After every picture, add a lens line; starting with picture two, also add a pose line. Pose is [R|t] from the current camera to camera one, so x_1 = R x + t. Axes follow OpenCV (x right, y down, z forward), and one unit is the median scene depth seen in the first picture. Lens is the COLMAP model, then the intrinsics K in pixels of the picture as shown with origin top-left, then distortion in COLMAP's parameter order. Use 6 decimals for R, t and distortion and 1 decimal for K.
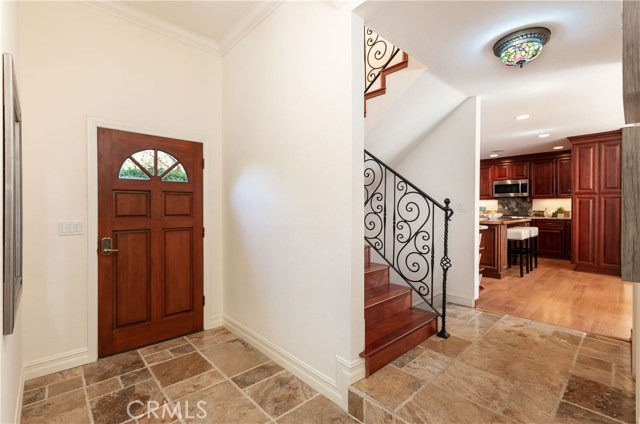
lens RADIAL K [[290.8, 0, 320.0], [0, 290.8, 212.0], [0, 0, 1]] dist [-0.000100, -0.000336]
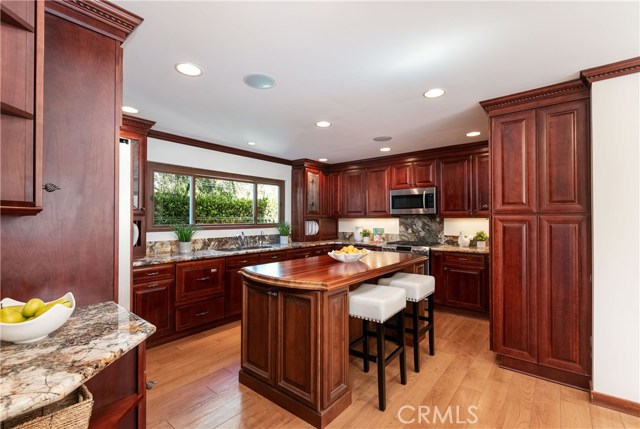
lens RADIAL K [[292.7, 0, 317.9], [0, 292.7, 217.9], [0, 0, 1]] dist [-0.000264, 0.000036]
pose [[0.990518, 0.002748, 0.137356, 0.409083], [0.000067, 0.999790, -0.020482, -0.035137], [-0.137384, 0.020297, 0.990310, 0.439428]]
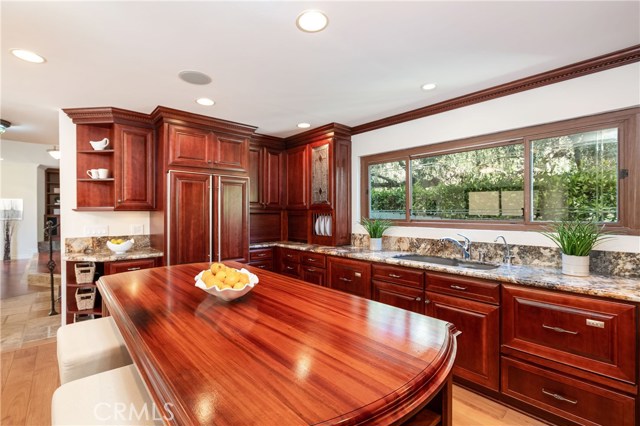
lens RADIAL K [[287.4, 0, 317.0], [0, 287.4, 214.0], [0, 0, 1]] dist [-0.001981, -0.000038]
pose [[-0.021635, 0.007117, -0.999741, 0.738032], [-0.017182, 0.999824, 0.007490, -0.044008], [0.999618, 0.017340, -0.021509, 0.951390]]
